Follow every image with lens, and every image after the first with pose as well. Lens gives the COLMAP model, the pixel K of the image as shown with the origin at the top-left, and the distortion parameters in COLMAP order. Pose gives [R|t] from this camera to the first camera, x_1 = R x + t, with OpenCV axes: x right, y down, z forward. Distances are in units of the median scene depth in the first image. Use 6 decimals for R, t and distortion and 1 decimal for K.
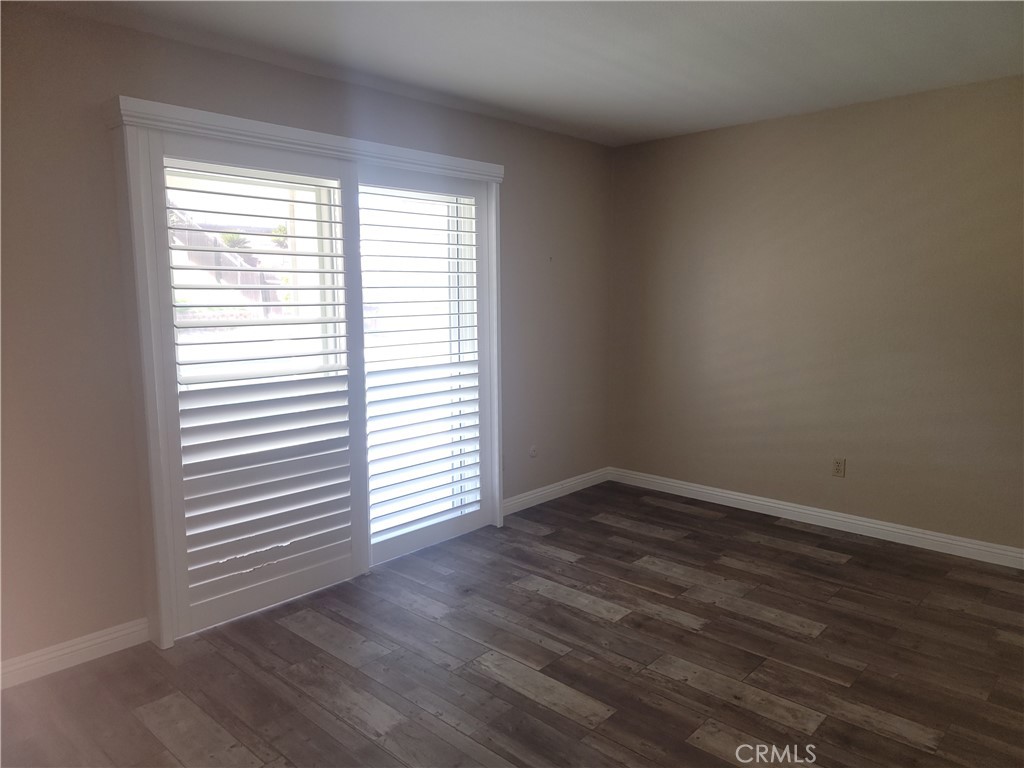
lens RADIAL K [[719.0, 0, 514.9], [0, 719.0, 385.2], [0, 0, 1]] dist [0.050284, -0.018155]
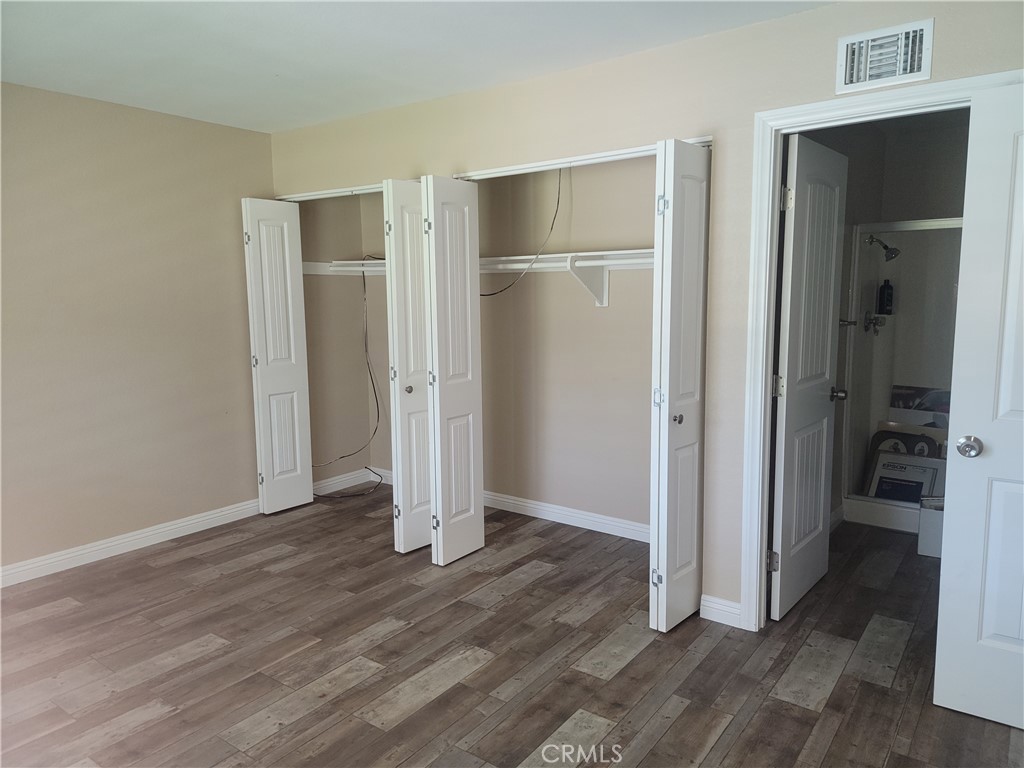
lens RADIAL K [[719.0, 0, 515.1], [0, 719.0, 383.5], [0, 0, 1]] dist [0.050284, -0.018155]
pose [[-0.123687, -0.113015, 0.985865, -0.623640], [0.138082, 0.981868, 0.129881, -0.083639], [-0.982667, 0.152195, -0.105839, 0.721831]]
